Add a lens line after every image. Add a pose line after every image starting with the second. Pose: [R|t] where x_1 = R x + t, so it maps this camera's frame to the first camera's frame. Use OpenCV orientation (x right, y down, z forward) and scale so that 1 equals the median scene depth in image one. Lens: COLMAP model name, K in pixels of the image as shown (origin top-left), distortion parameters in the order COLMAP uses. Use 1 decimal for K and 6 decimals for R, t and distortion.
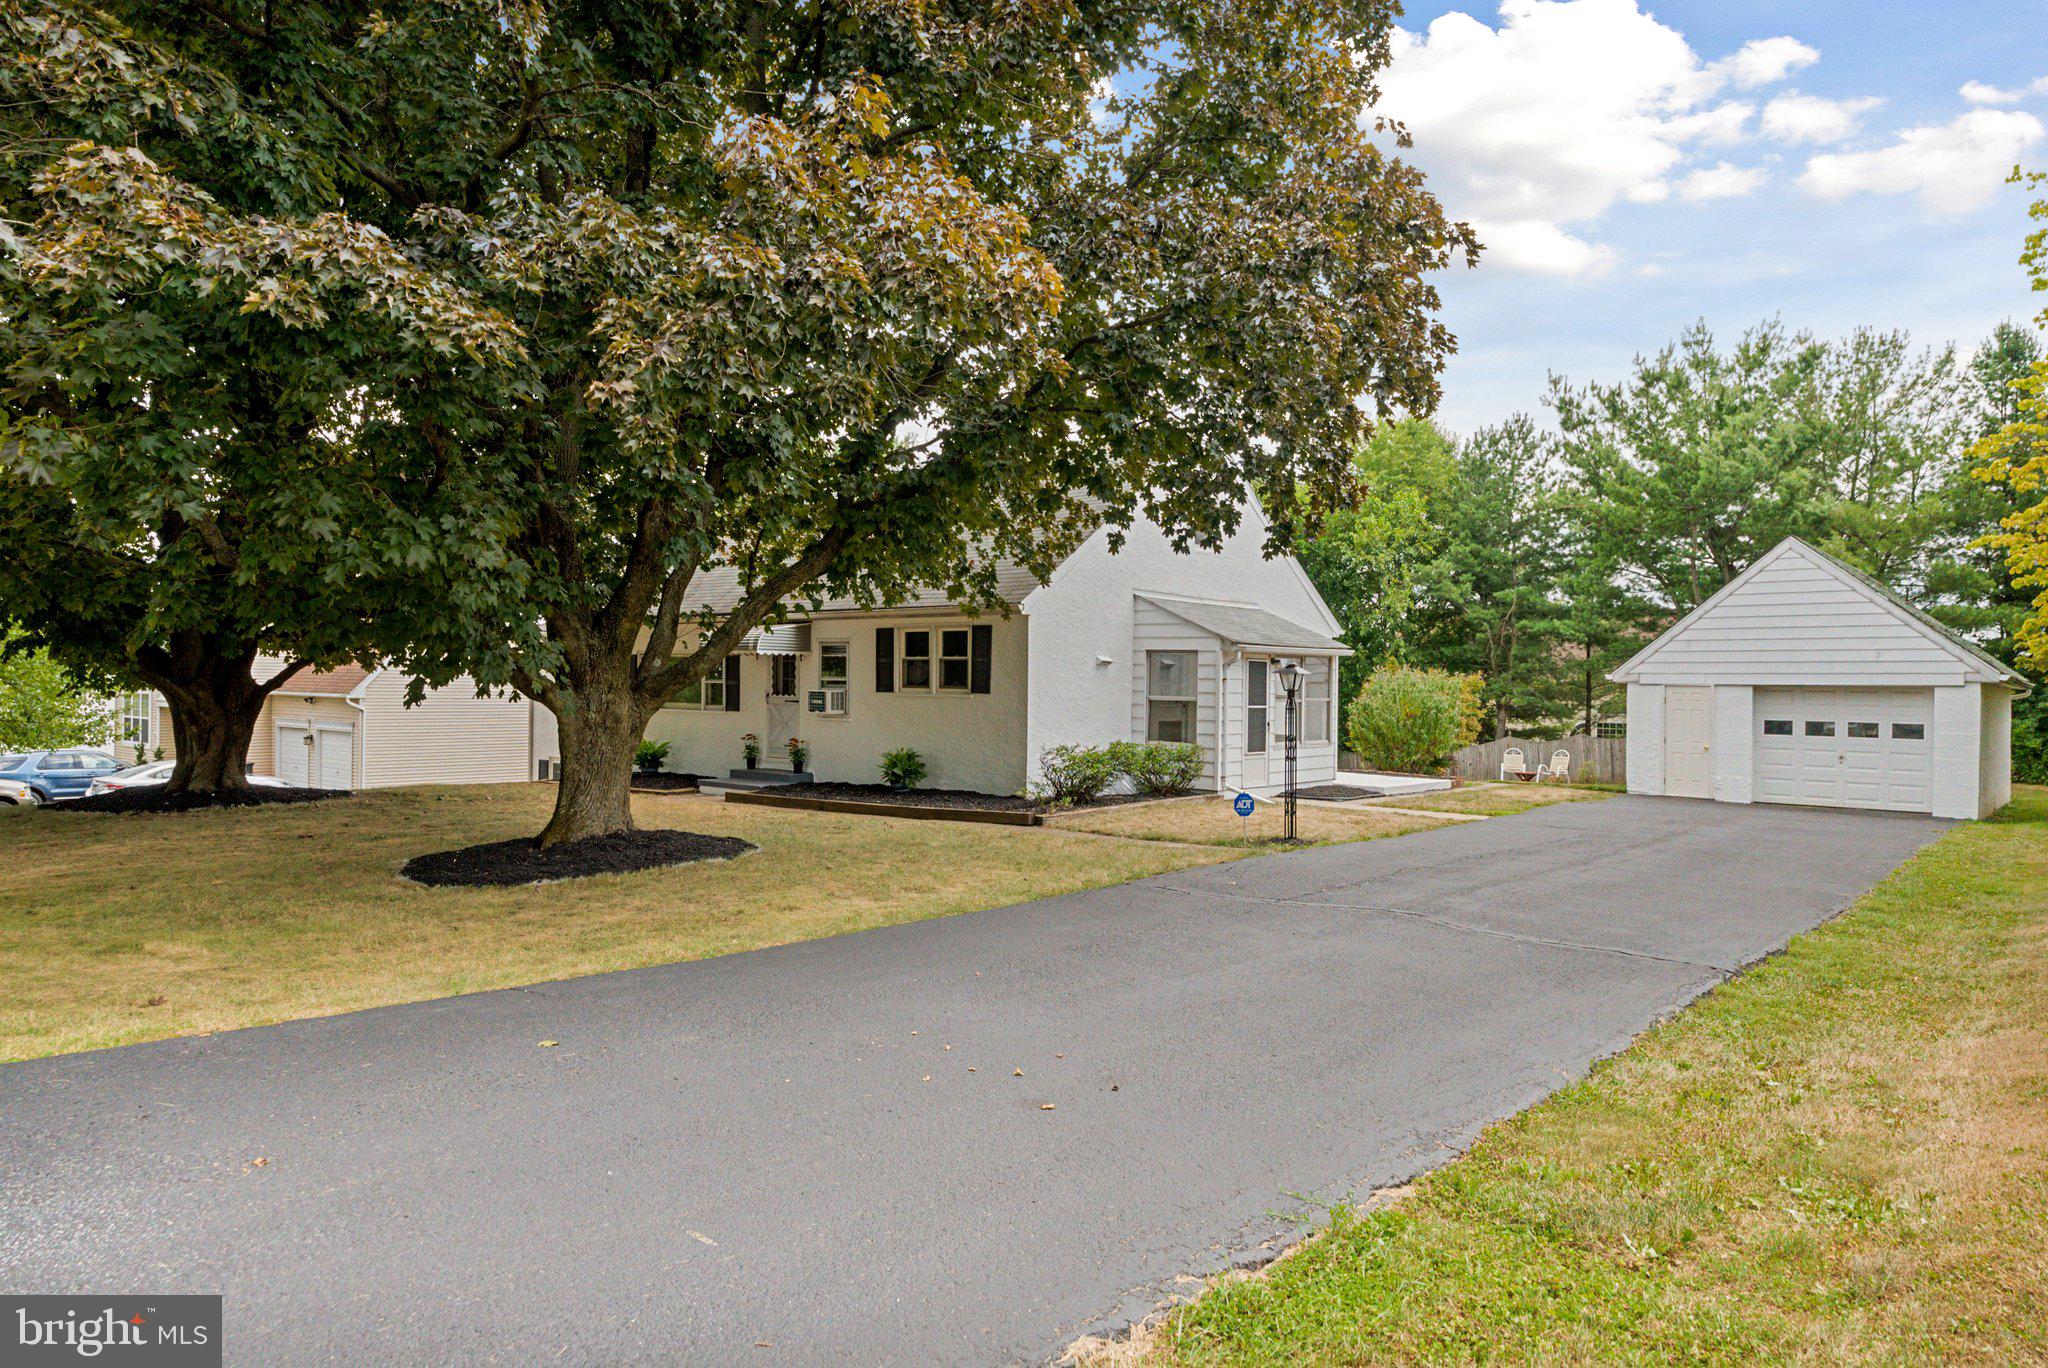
lens RADIAL K [[1293.7, 0, 1020.3], [0, 1293.7, 675.0], [0, 0, 1]] dist [-0.008032, 0.001745]
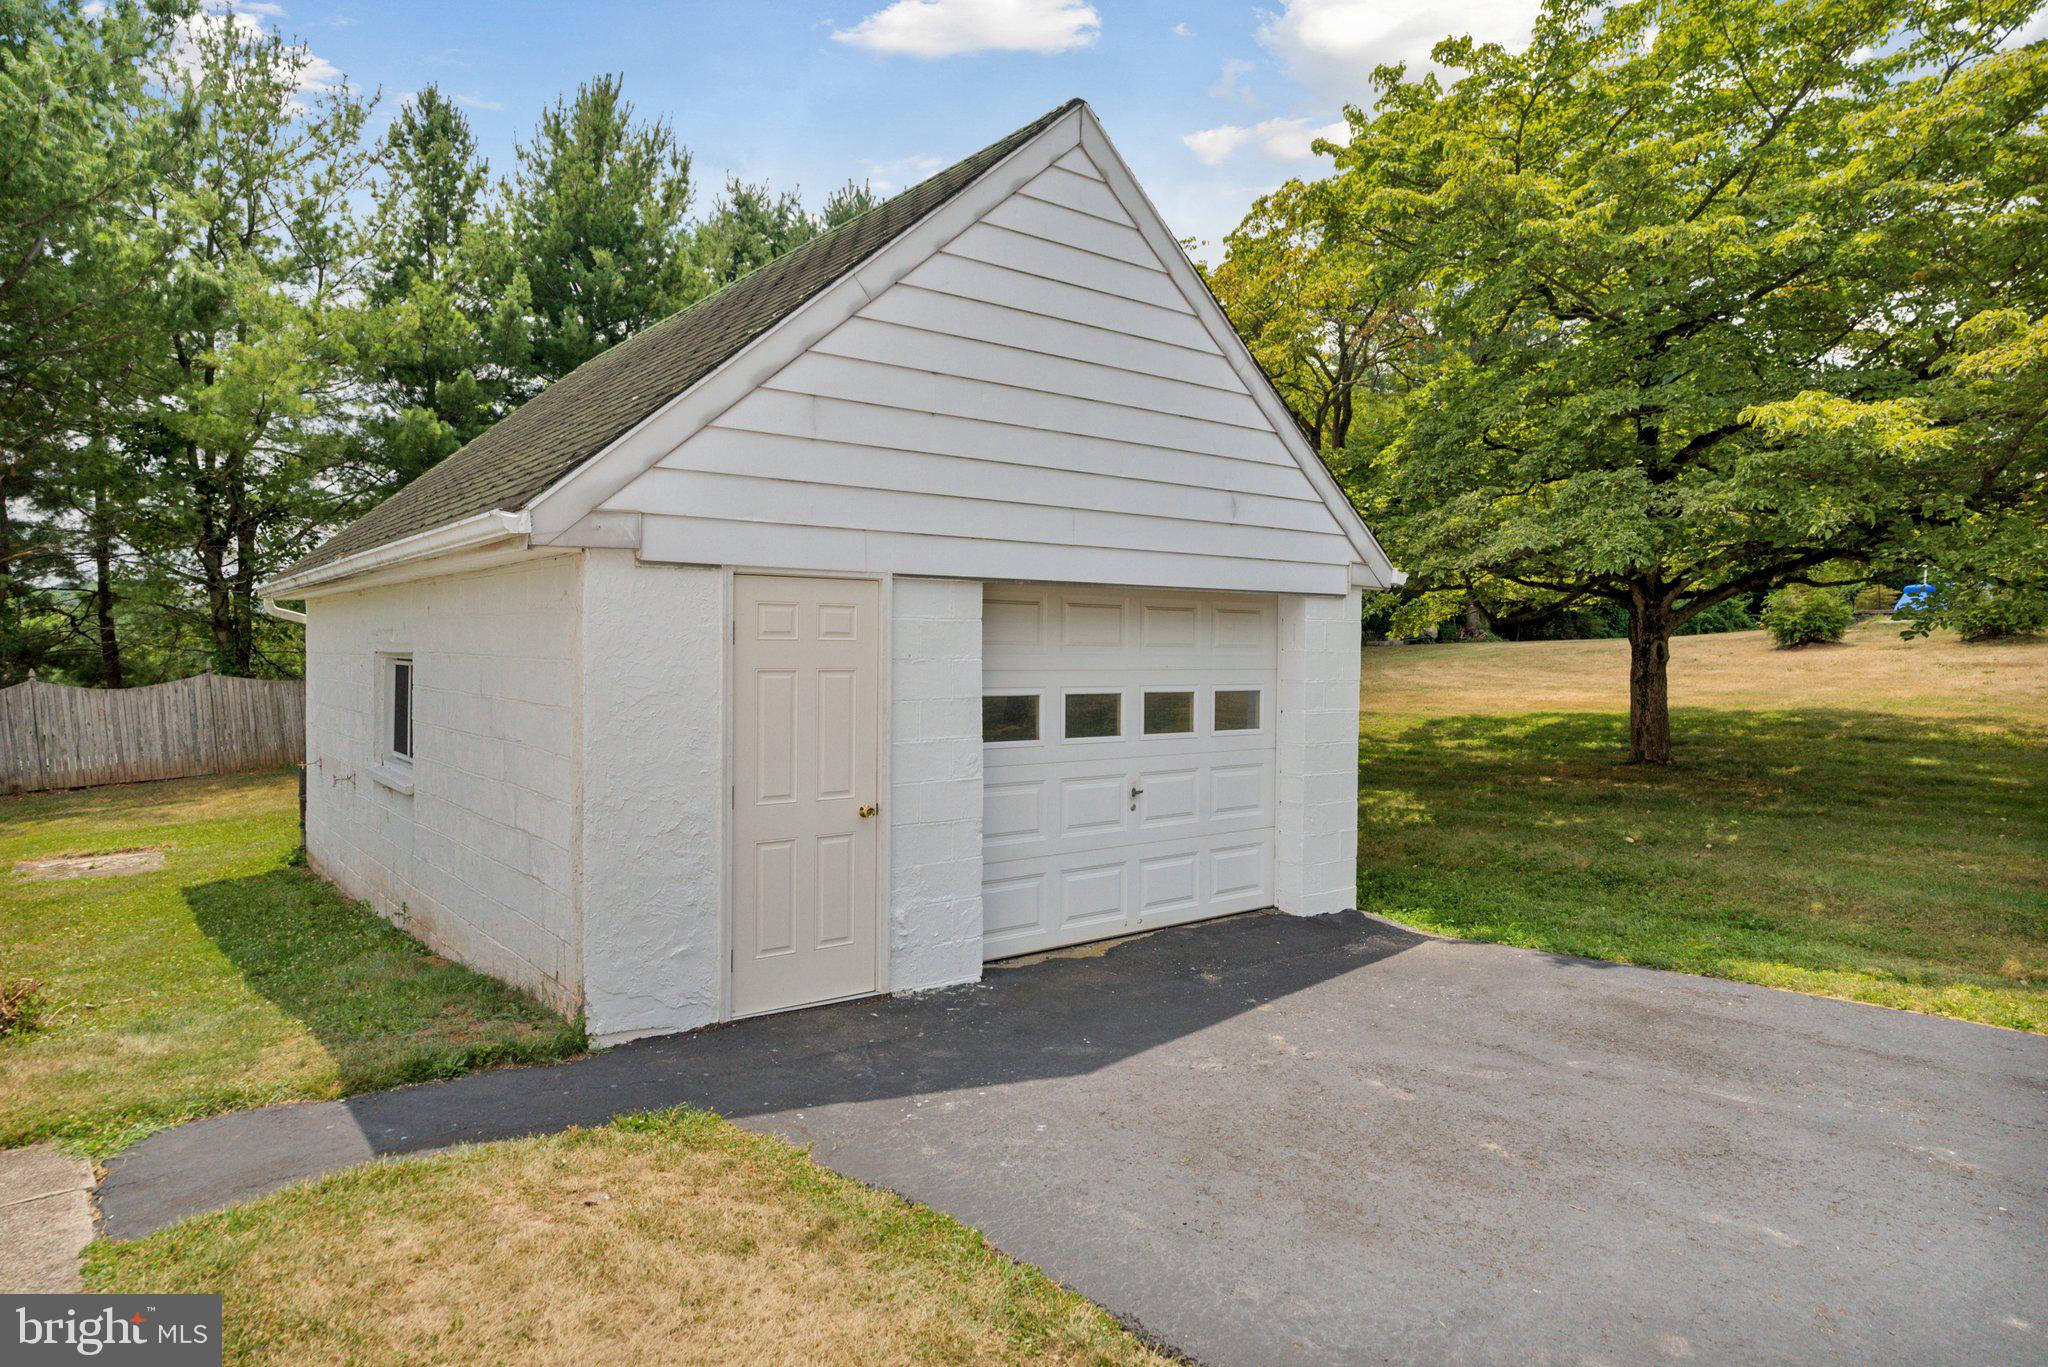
lens RADIAL K [[1220.2, 0, 1018.4], [0, 1220.2, 674.8], [0, 0, 1]] dist [0.001034, -0.001384]
pose [[0.208184, -0.036524, 0.977407, 0.295955], [-0.017799, 0.998996, 0.041122, 0.017908], [-0.977928, -0.025958, 0.207325, 0.929705]]
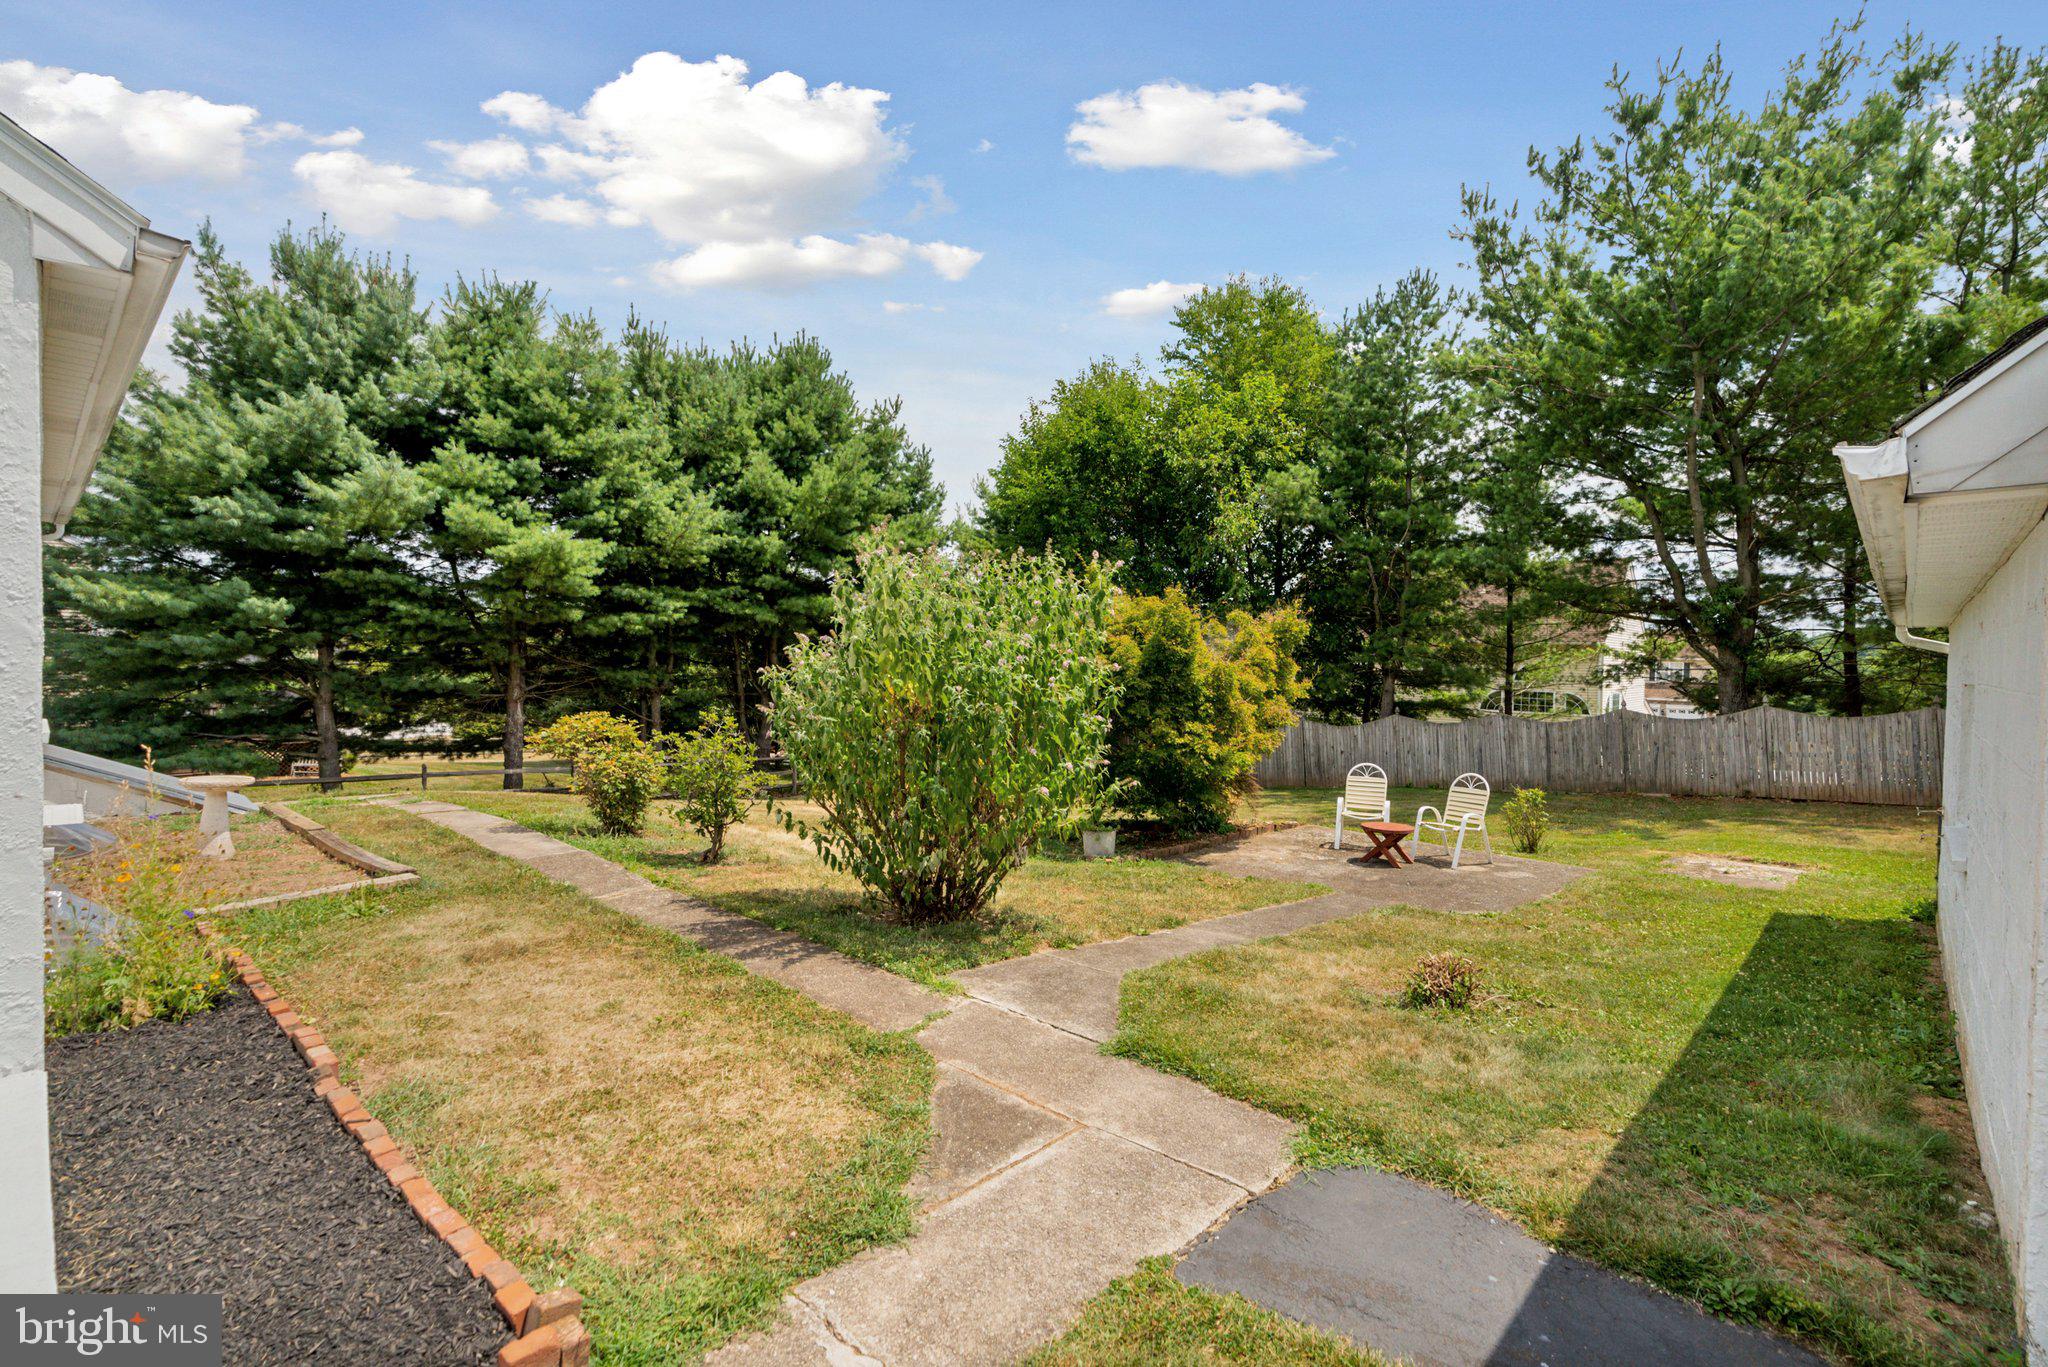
lens RADIAL K [[946.2, 0, 1015.6], [0, 946.2, 667.0], [0, 0, 1]] dist [-0.005667, 0.004191]
pose [[0.998589, 0.006684, -0.052680, 0.399984], [-0.005401, 0.999686, 0.024453, 0.021090], [0.052827, -0.024134, 0.998312, 0.955272]]
